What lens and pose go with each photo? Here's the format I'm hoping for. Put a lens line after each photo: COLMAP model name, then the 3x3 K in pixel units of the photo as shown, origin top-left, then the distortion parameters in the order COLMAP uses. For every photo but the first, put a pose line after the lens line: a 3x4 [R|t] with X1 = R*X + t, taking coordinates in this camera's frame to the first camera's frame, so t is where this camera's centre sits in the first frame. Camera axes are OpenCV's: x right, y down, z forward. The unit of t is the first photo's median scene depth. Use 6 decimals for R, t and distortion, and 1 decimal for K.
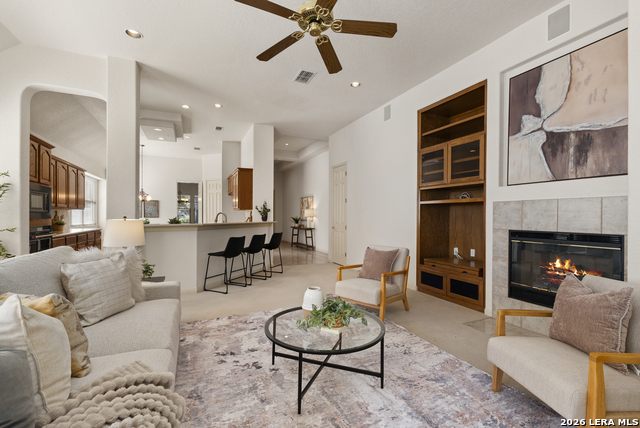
lens RADIAL K [[281.6, 0, 315.9], [0, 281.6, 215.5], [0, 0, 1]] dist [-0.004570, -0.000182]
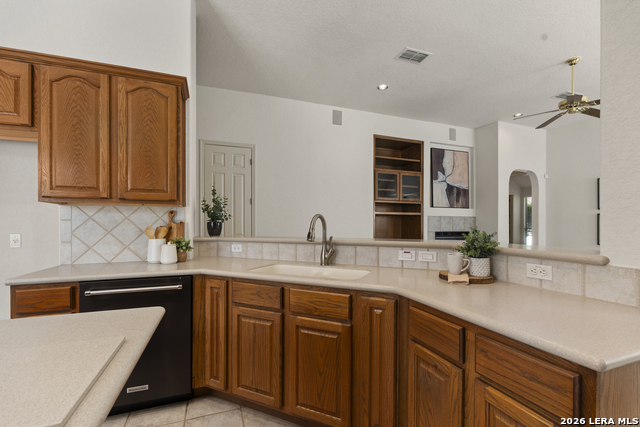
lens RADIAL K [[281.6, 0, 320.1], [0, 281.6, 226.3], [0, 0, 1]] dist [-0.004570, -0.000182]
pose [[0.061887, -0.010448, 0.998028, -1.085338], [-0.004108, 0.999934, 0.010723, 0.000225], [-0.998075, -0.004764, 0.061840, 1.497676]]
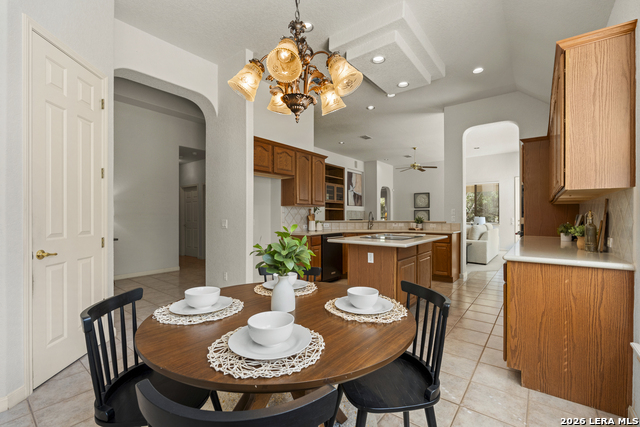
lens RADIAL K [[281.6, 0, 321.4], [0, 281.6, 214.6], [0, 0, 1]] dist [-0.004570, -0.000182]
pose [[-0.473854, 0.003144, 0.880598, -1.815795], [-0.002187, 0.999986, -0.004747, 0.010074], [-0.880601, -0.004175, -0.473840, 2.568075]]
